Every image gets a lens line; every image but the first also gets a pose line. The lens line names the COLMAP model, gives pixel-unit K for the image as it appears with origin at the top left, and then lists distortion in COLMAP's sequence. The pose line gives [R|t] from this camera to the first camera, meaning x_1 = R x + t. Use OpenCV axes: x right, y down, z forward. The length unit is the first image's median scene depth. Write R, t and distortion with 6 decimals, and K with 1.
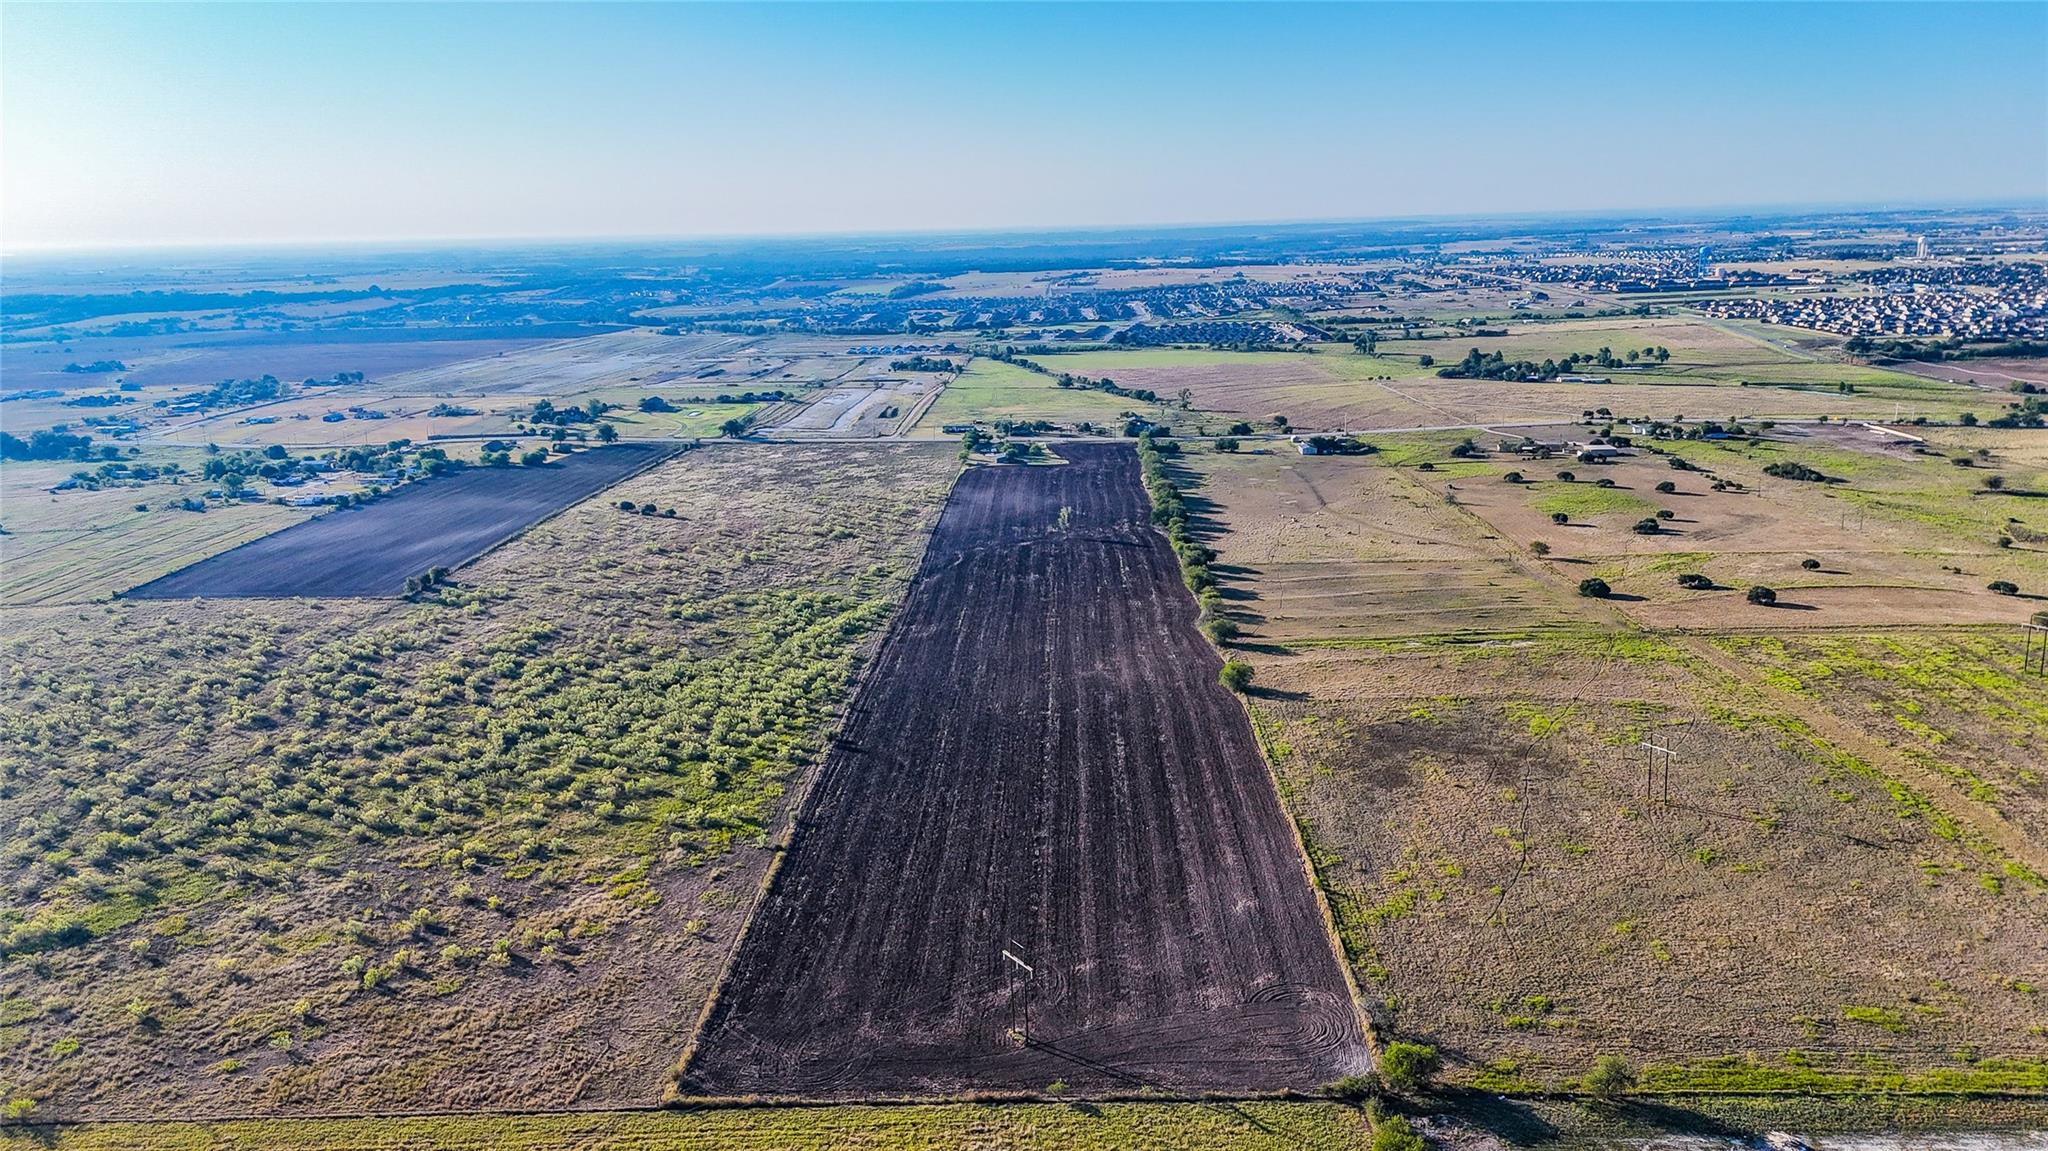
lens RADIAL K [[1498.3, 0, 1020.5], [0, 1498.3, 588.2], [0, 0, 1]] dist [0.072752, -0.066330]
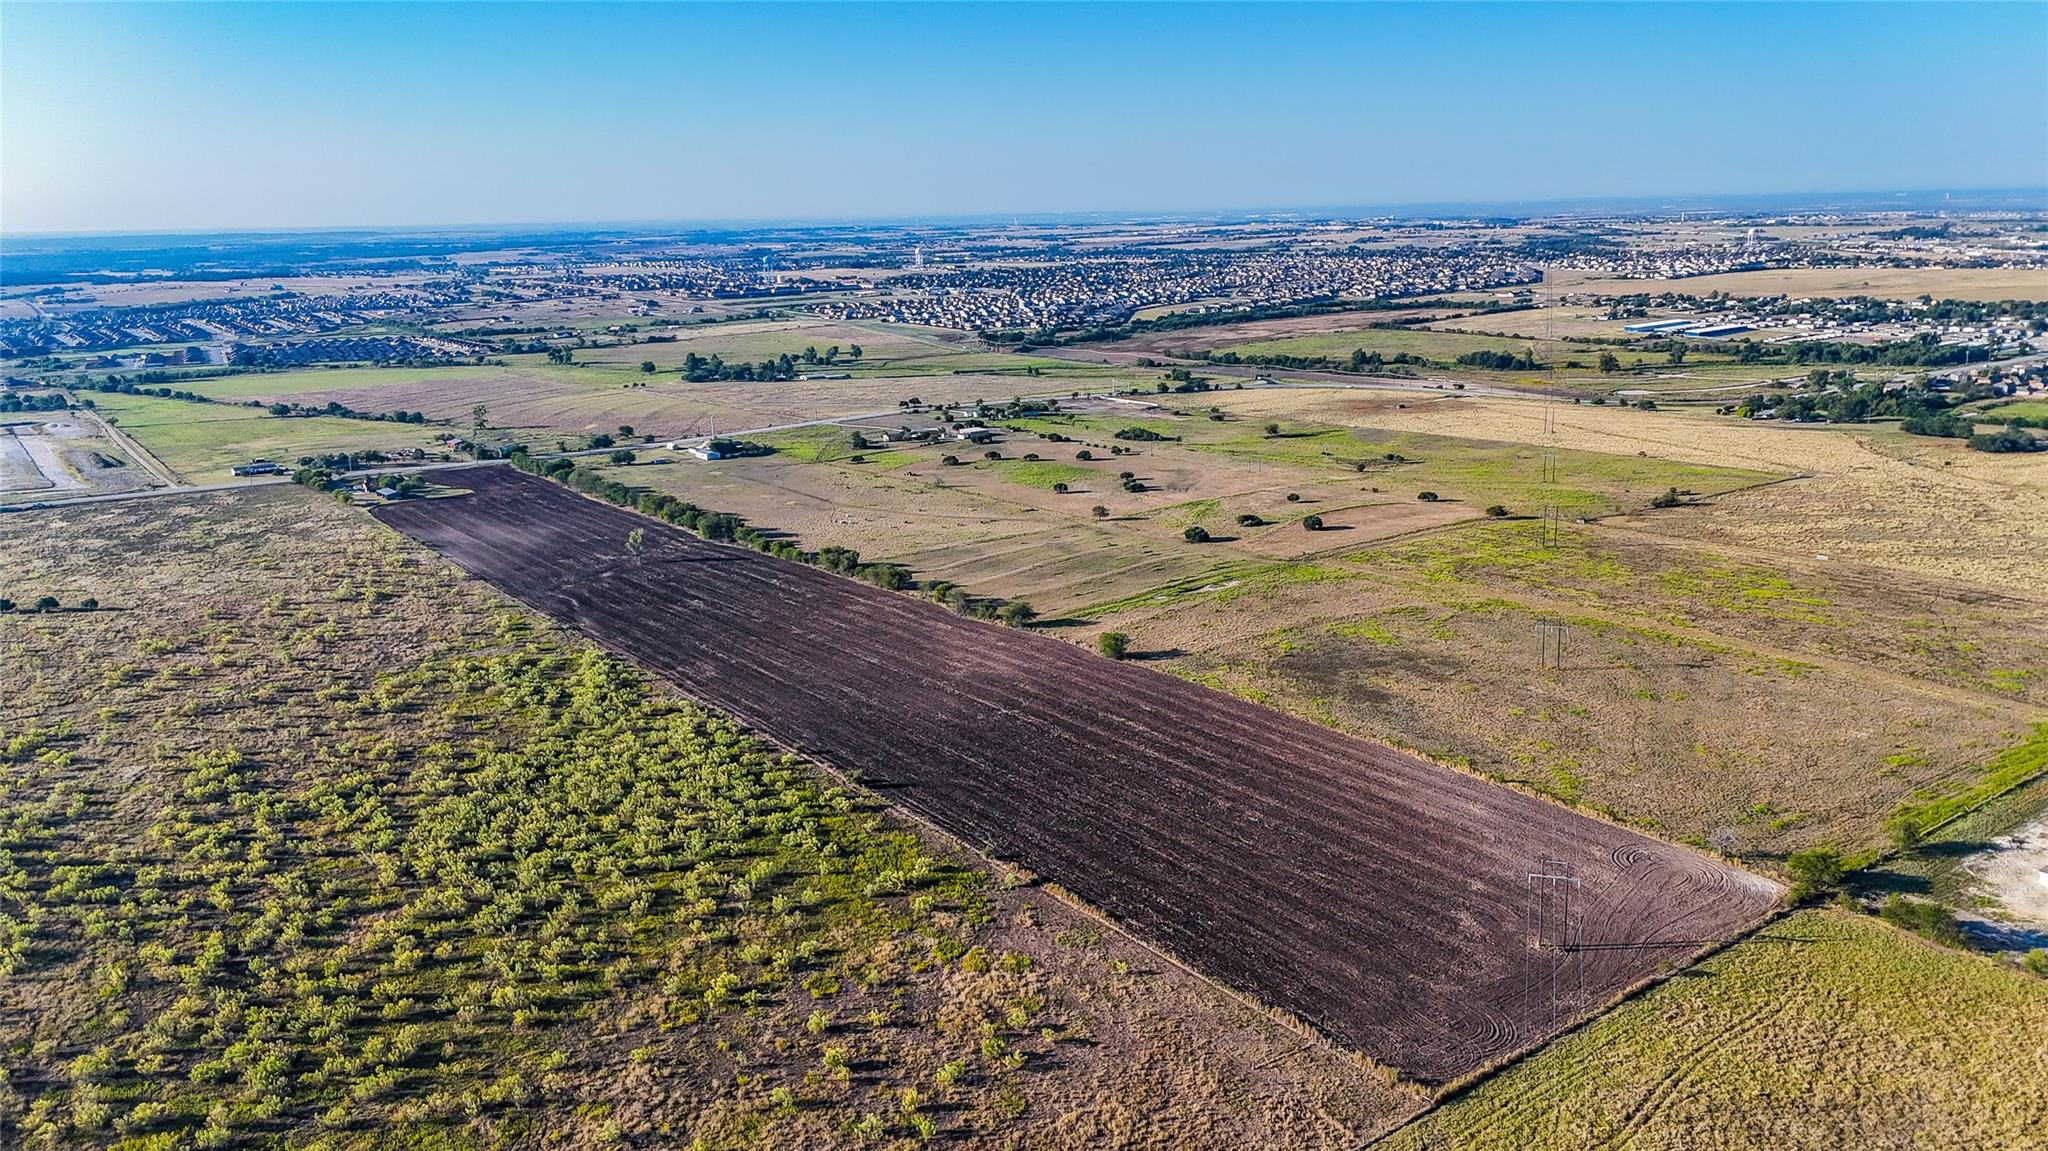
lens RADIAL K [[1498.3, 0, 1021.6], [0, 1498.3, 582.7], [0, 0, 1]] dist [0.072752, -0.066330]
pose [[0.788329, -0.140847, 0.598915, -0.537488], [0.147638, 0.988308, 0.038091, -0.035303], [-0.597278, 0.058395, 0.799906, 0.198116]]
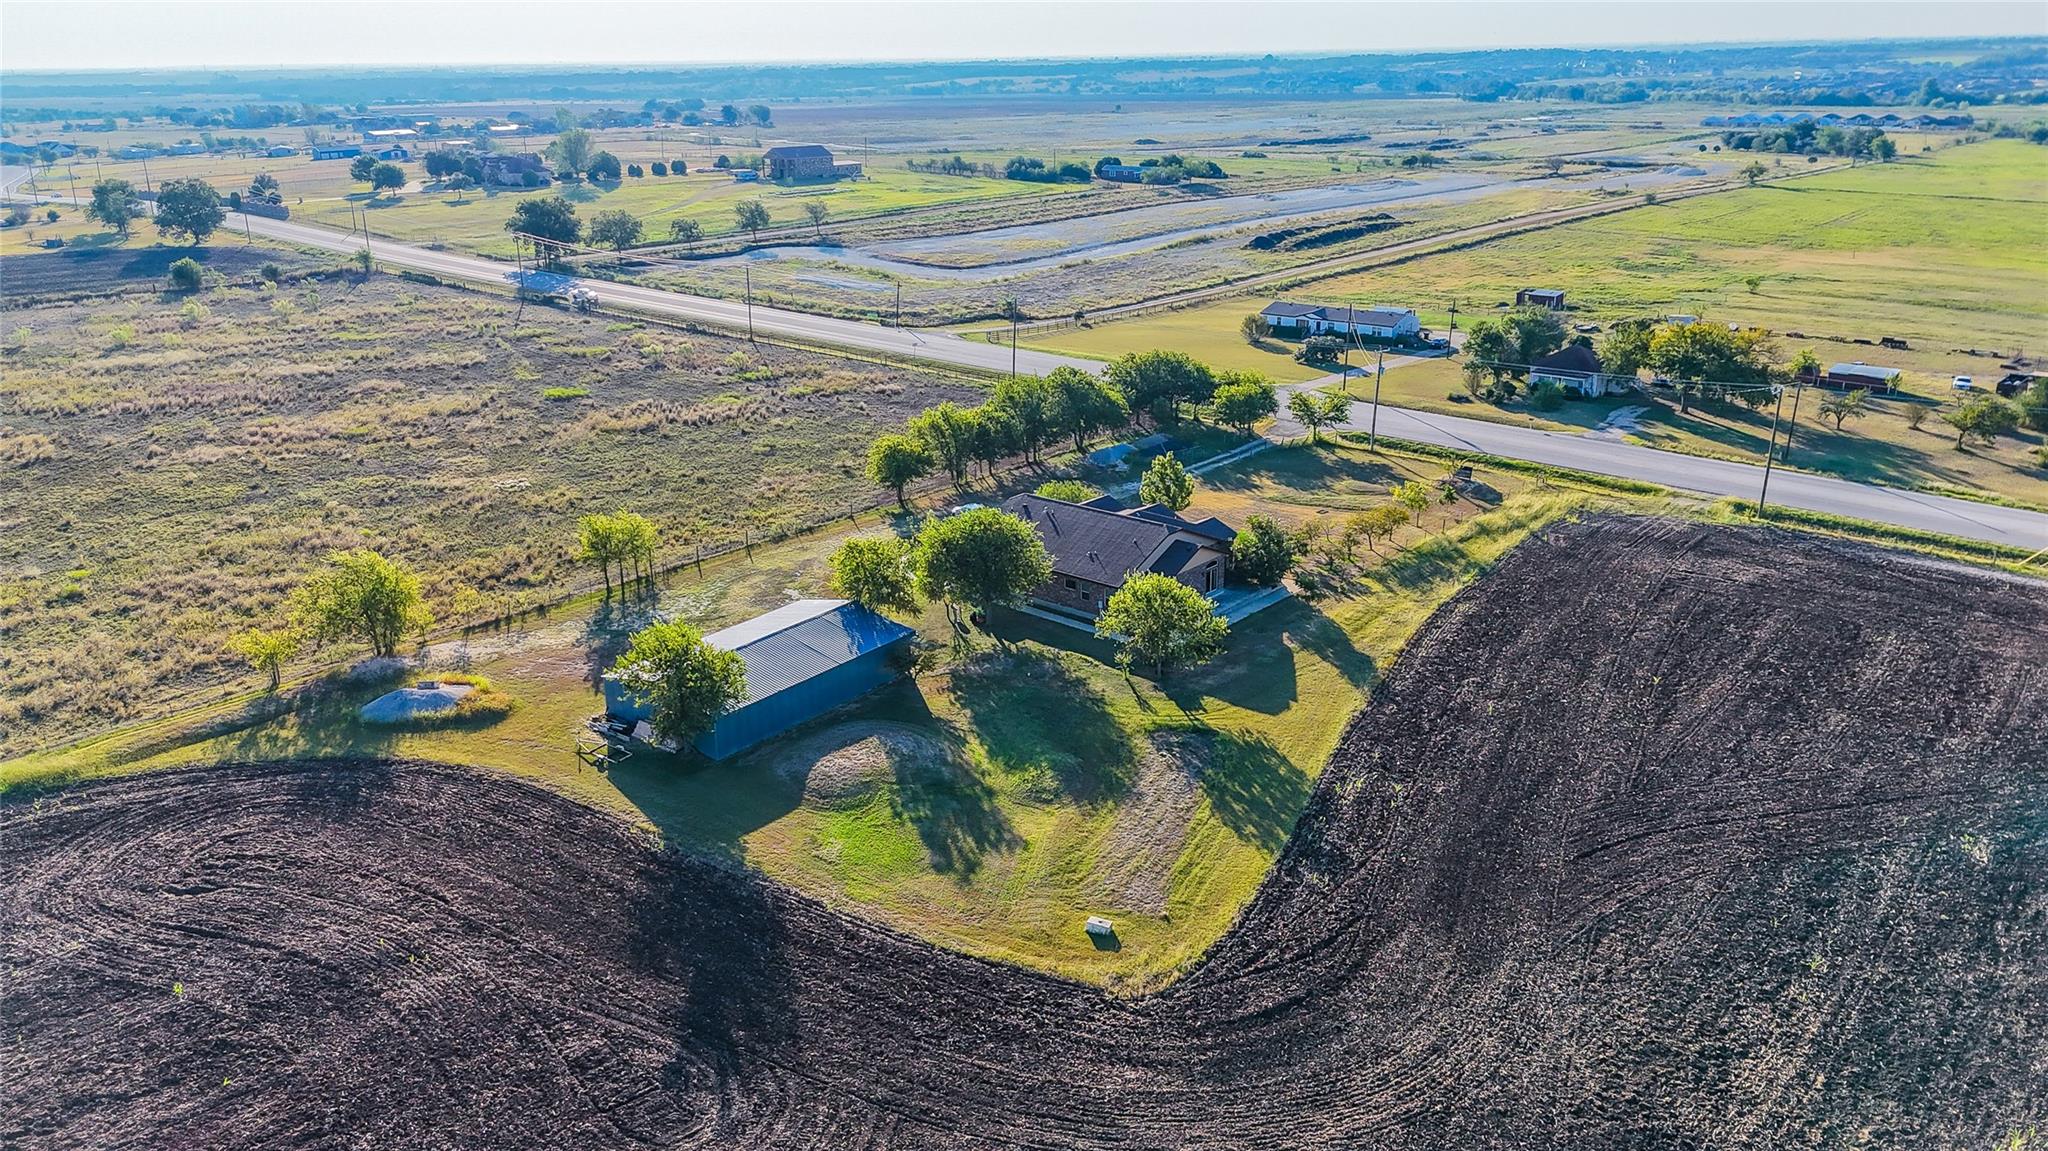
lens RADIAL K [[1498.3, 0, 1018.9], [0, 1498.3, 586.1], [0, 0, 1]] dist [0.072752, -0.066330]
pose [[0.781108, 0.221121, -0.583932, 0.139674], [-0.153688, 0.974509, 0.163440, -0.241757], [0.605187, -0.037920, 0.795180, 1.970517]]
